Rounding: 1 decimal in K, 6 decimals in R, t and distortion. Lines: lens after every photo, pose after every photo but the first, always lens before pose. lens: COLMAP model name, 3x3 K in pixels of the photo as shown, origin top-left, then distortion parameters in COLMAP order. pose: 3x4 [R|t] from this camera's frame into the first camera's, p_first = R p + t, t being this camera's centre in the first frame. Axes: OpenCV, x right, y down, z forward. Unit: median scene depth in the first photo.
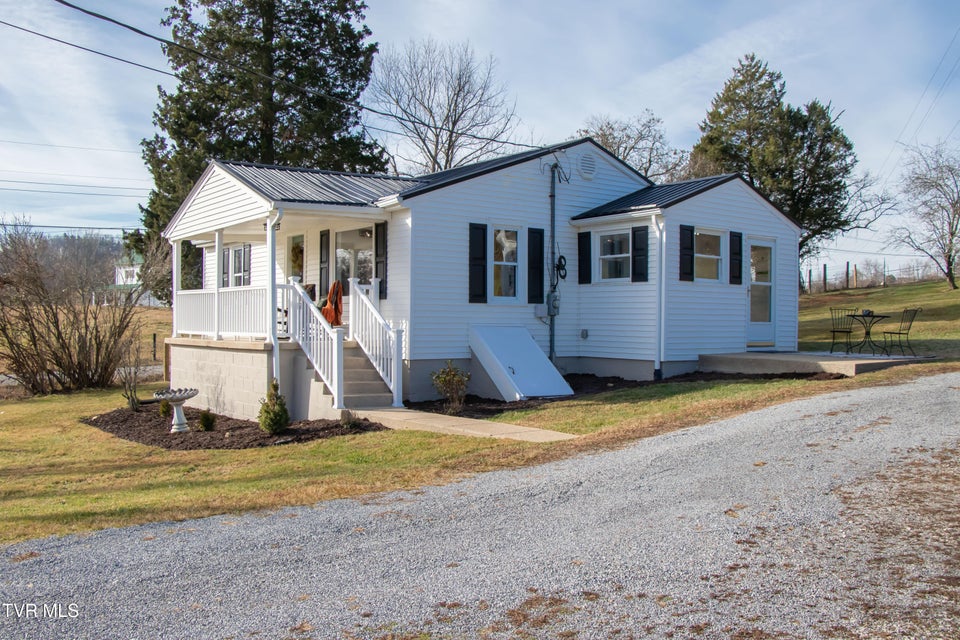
lens RADIAL K [[862.6, 0, 480.0], [0, 862.6, 320.0], [0, 0, 1]] dist [-0.101670, 0.000384]
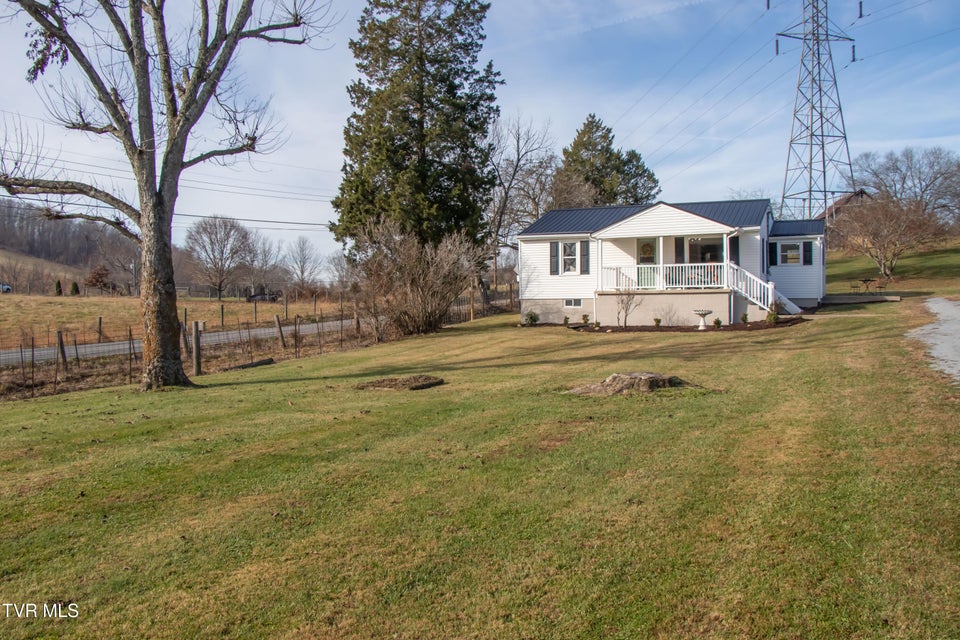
lens RADIAL K [[816.3, 0, 512.3], [0, 816.3, 341.0], [0, 0, 1]] dist [-0.175423, 0.430040]
pose [[0.864441, -0.034320, 0.501562, -1.559173], [0.012858, 0.998850, 0.046188, 0.049578], [-0.502571, -0.033477, 0.863888, -0.480918]]
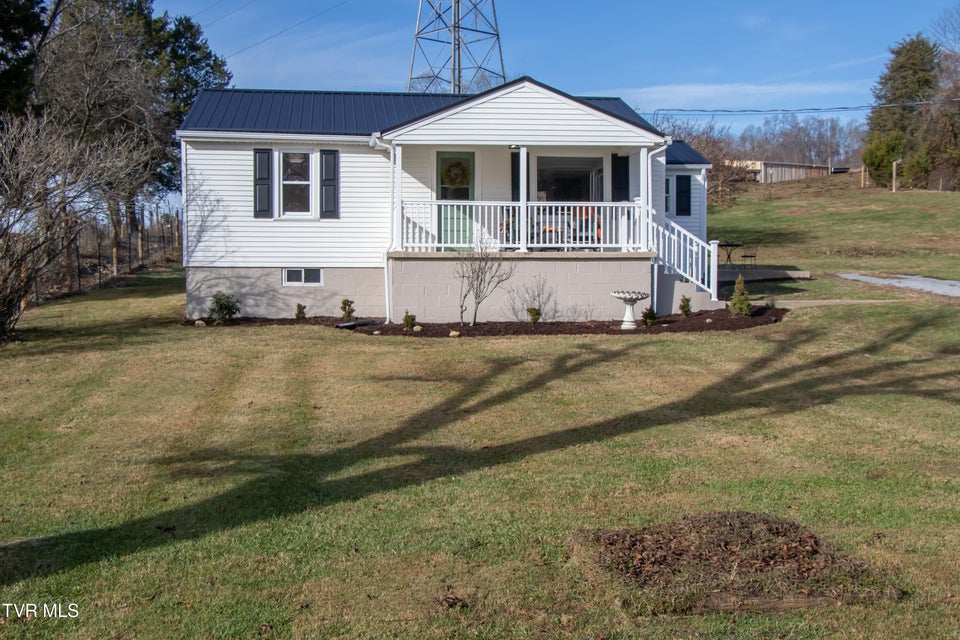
lens RADIAL K [[1178.2, 0, 480.0], [0, 1178.2, 320.0], [0, 0, 1]] dist [0.001116, 0.019683]
pose [[0.496142, -0.028914, 0.867760, -1.550945], [0.001631, 0.999475, 0.032370, 0.058408], [-0.868240, -0.014645, 0.495929, 0.331360]]
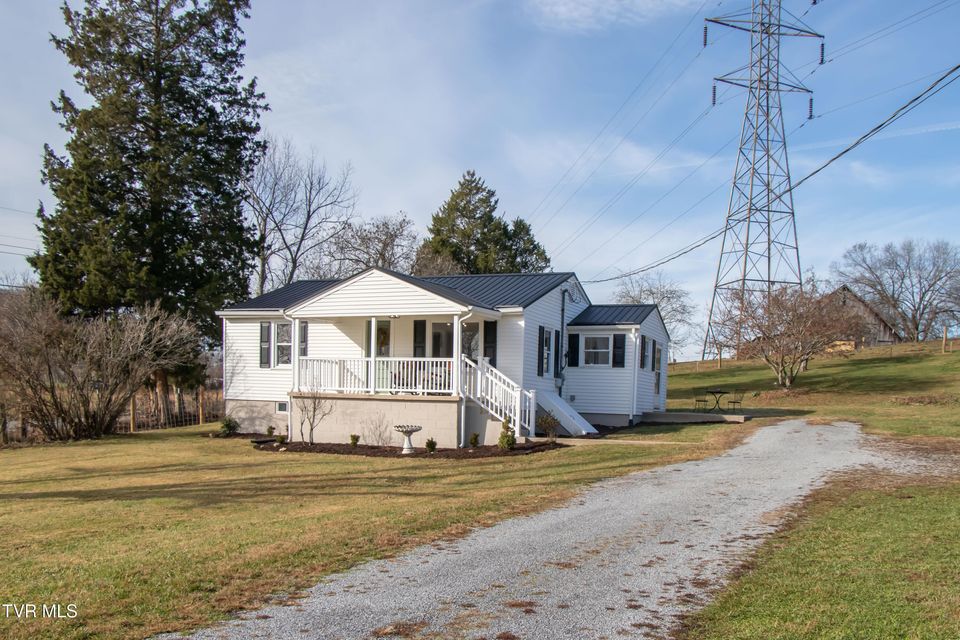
lens RADIAL K [[908.9, 0, 480.7], [0, 908.9, 461.0], [0, 0, 1]] dist [-0.006347, -0.003853]
pose [[0.869593, -0.003804, 0.493755, -0.883463], [-0.030024, 0.997713, 0.060565, 0.036652], [-0.492856, -0.067492, 0.867489, -0.397597]]
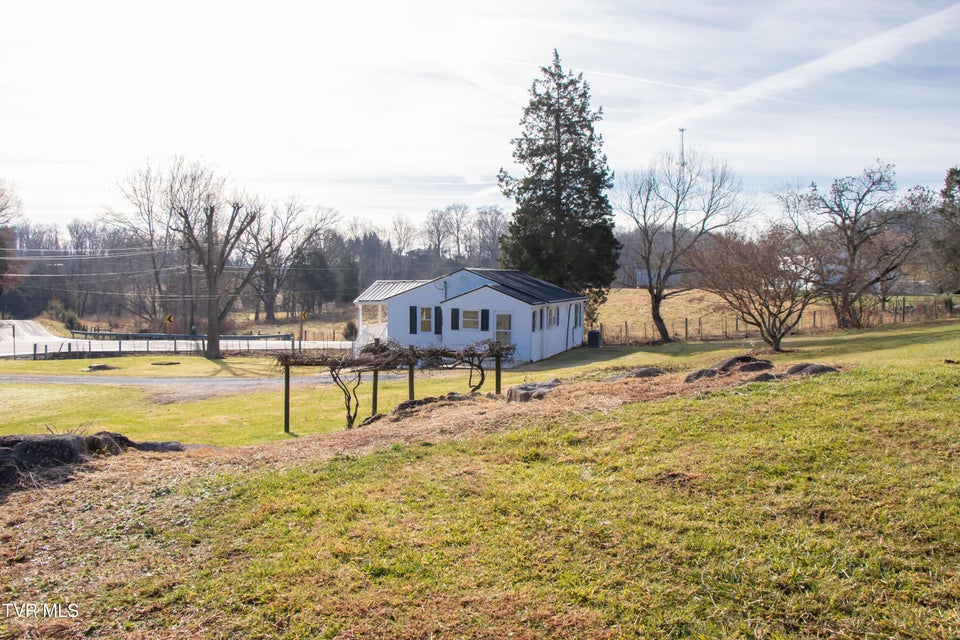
lens RADIAL K [[776.2, 0, 480.0], [0, 776.2, 320.0], [0, 0, 1]] dist [-0.157312, 0.104777]
pose [[0.567720, 0.044284, -0.822030, 2.105706], [-0.002961, 0.998655, 0.051754, -0.187548], [0.823216, -0.026948, 0.567088, -0.254141]]
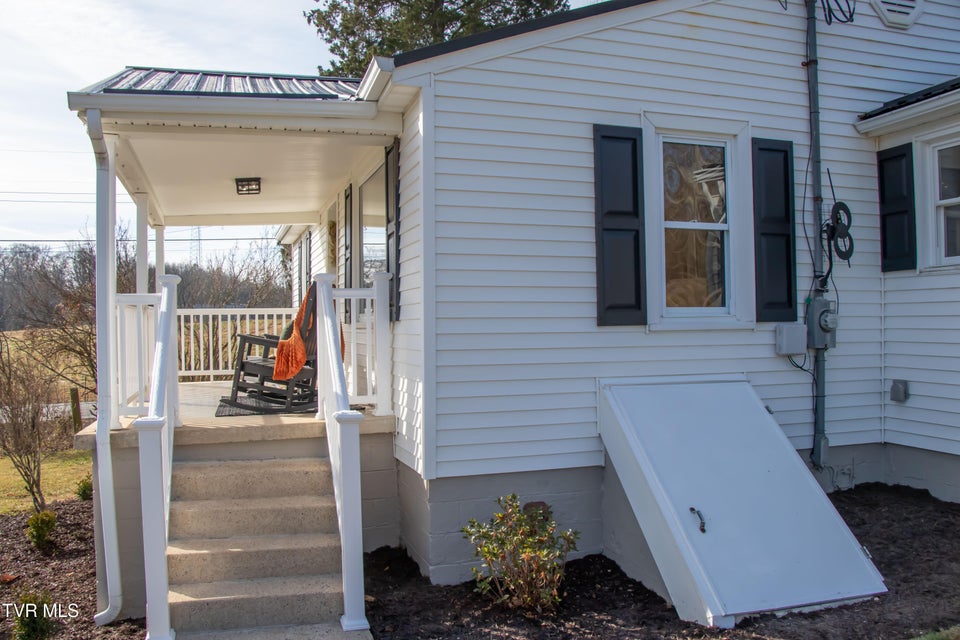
lens RADIAL K [[776.2, 0, 480.0], [0, 776.2, 320.0], [0, 0, 1]] dist [-0.157312, 0.104777]
pose [[0.944524, -0.017358, -0.327984, 0.049685], [0.017432, 0.999844, -0.002714, -0.021254], [0.327980, -0.003154, 0.944680, 0.610455]]
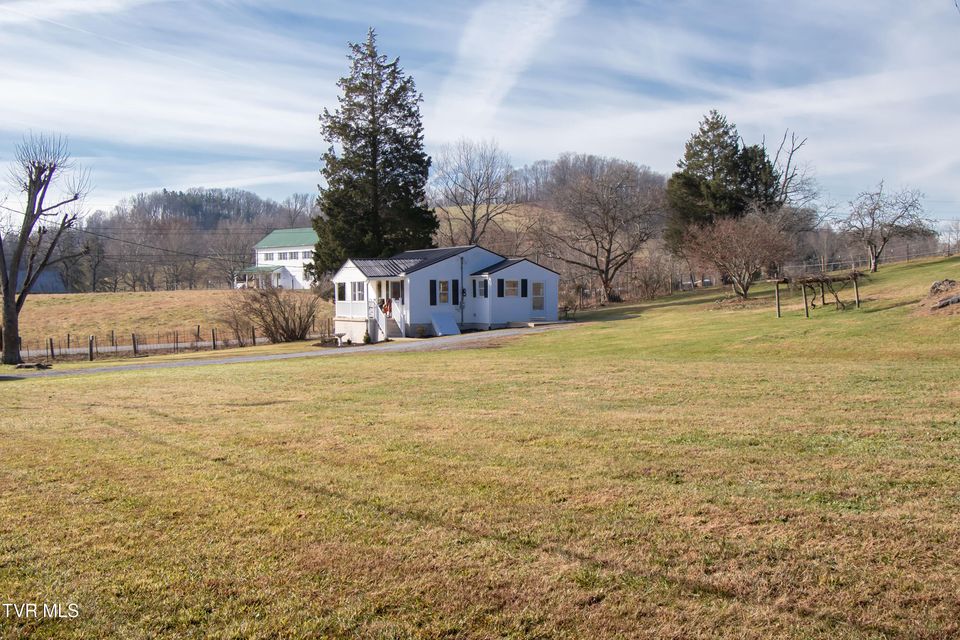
lens RADIAL K [[1178.2, 0, 480.0], [0, 1178.2, 320.0], [0, 0, 1]] dist [0.001116, 0.019683]
pose [[0.981990, -0.008931, -0.188719, 0.908484], [0.014022, 0.999572, 0.025658, -0.069625], [0.188409, -0.027843, 0.981696, -2.952977]]
